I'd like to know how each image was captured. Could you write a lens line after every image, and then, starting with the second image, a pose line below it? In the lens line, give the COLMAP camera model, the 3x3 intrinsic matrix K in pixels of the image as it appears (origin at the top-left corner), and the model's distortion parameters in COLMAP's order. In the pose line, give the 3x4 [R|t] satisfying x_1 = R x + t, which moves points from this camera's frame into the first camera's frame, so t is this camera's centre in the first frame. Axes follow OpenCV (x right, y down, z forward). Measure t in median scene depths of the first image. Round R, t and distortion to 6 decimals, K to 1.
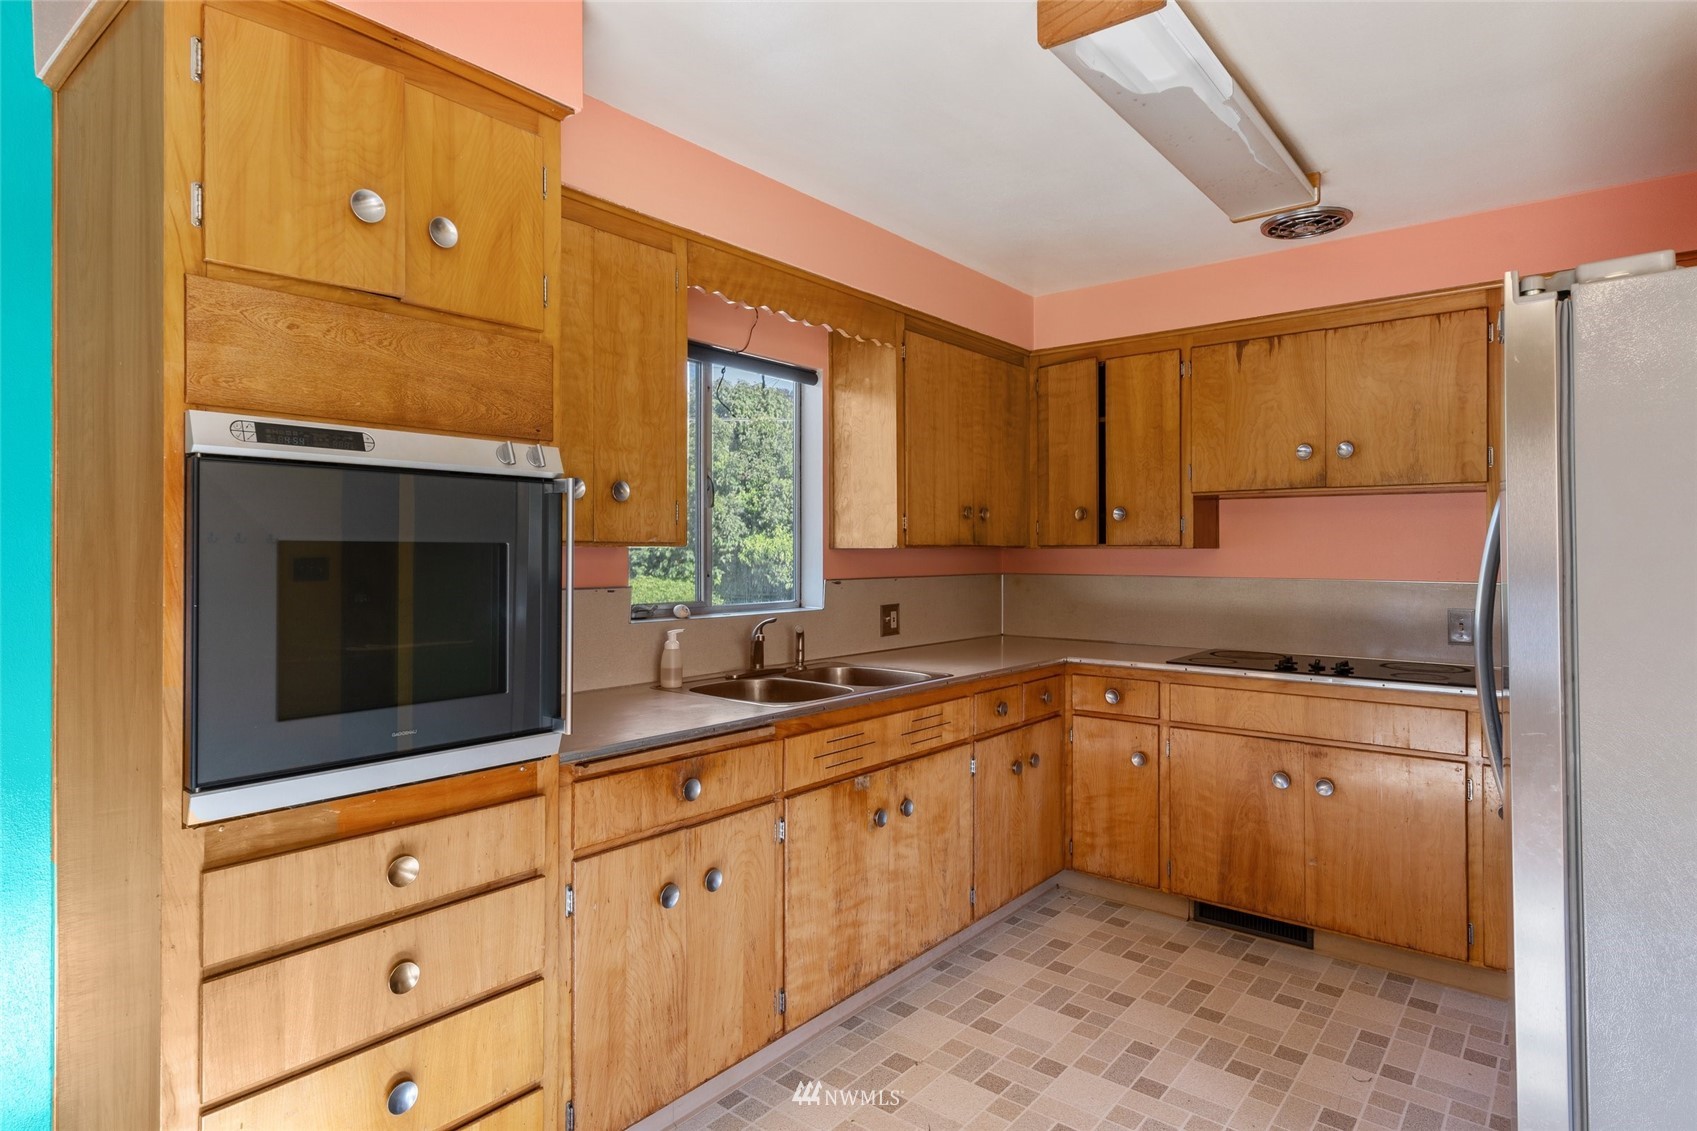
lens RADIAL K [[940.3, 0, 825.9], [0, 940.3, 546.1], [0, 0, 1]] dist [0.003210, 0.000669]
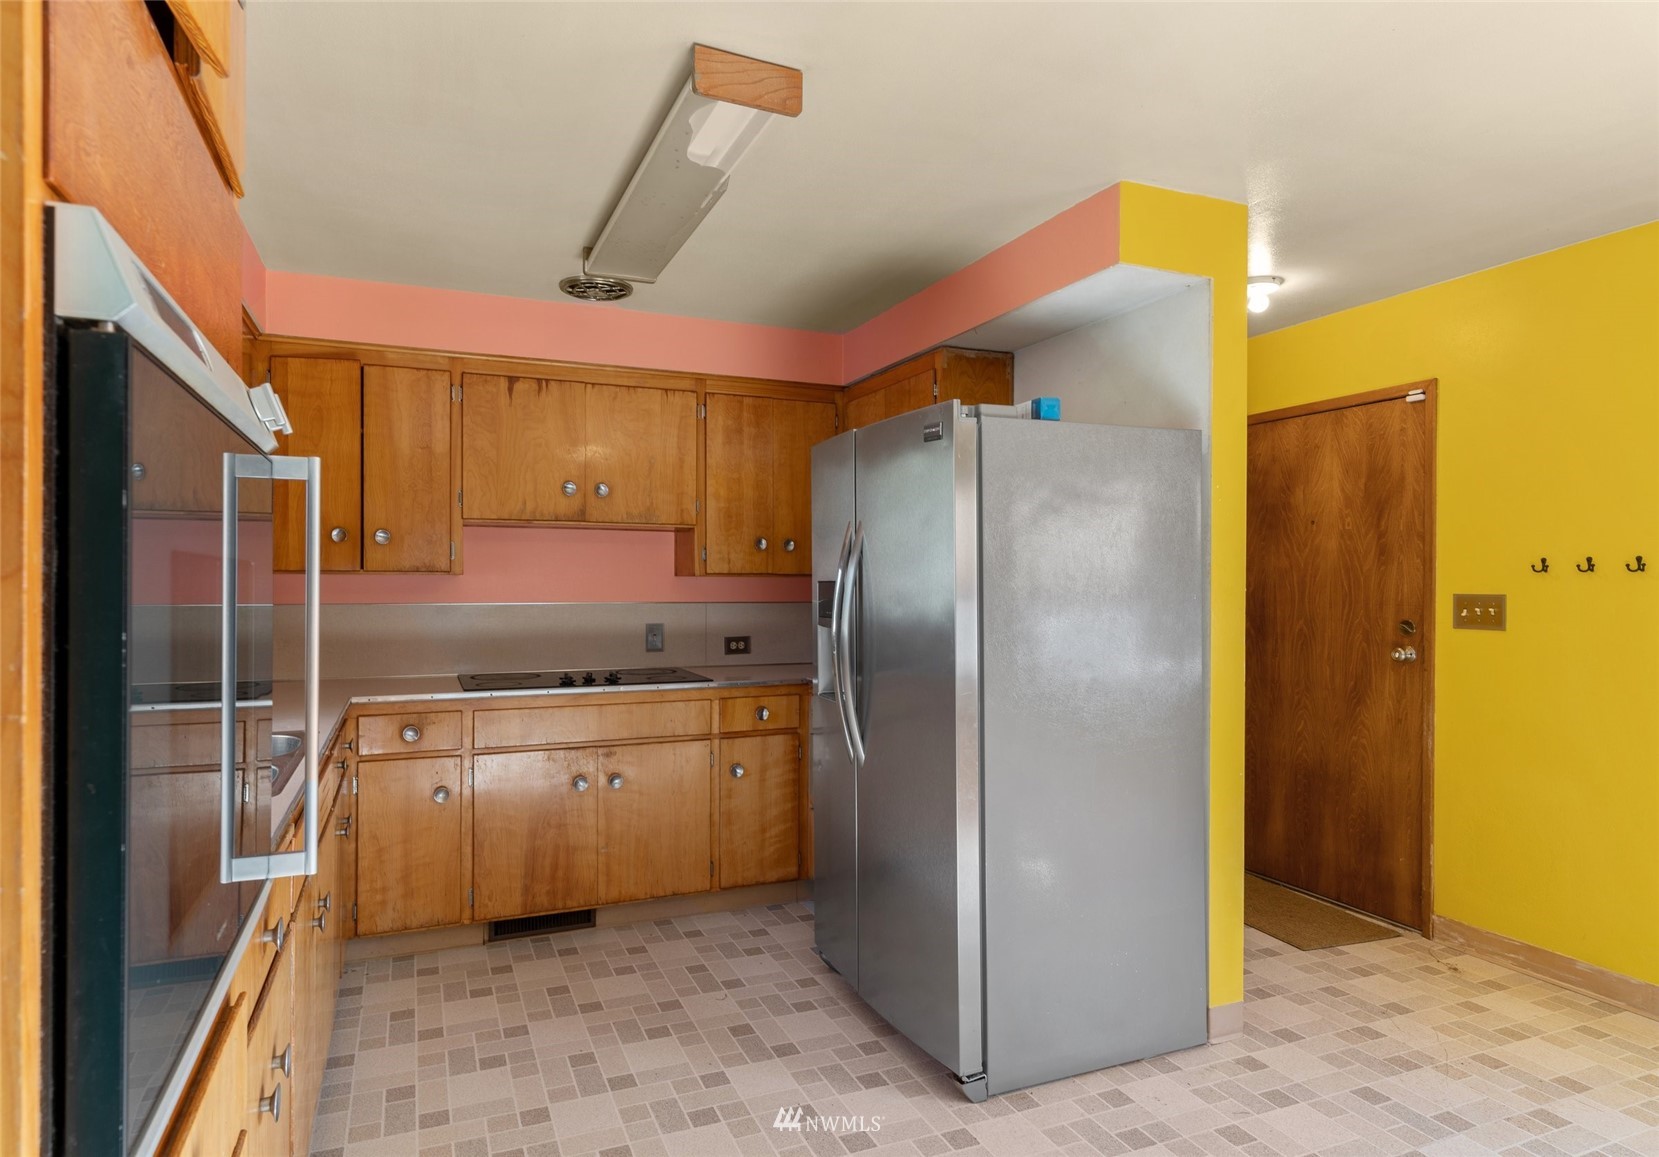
lens RADIAL K [[940.8, 0, 829.5], [0, 940.8, 578.5], [0, 0, 1]] dist [-0.000140, -0.000719]
pose [[0.452650, 0.000095, 0.891688, -0.358128], [-0.007068, 0.999969, 0.003481, 0.000318], [-0.891660, -0.007878, 0.452637, 0.225871]]
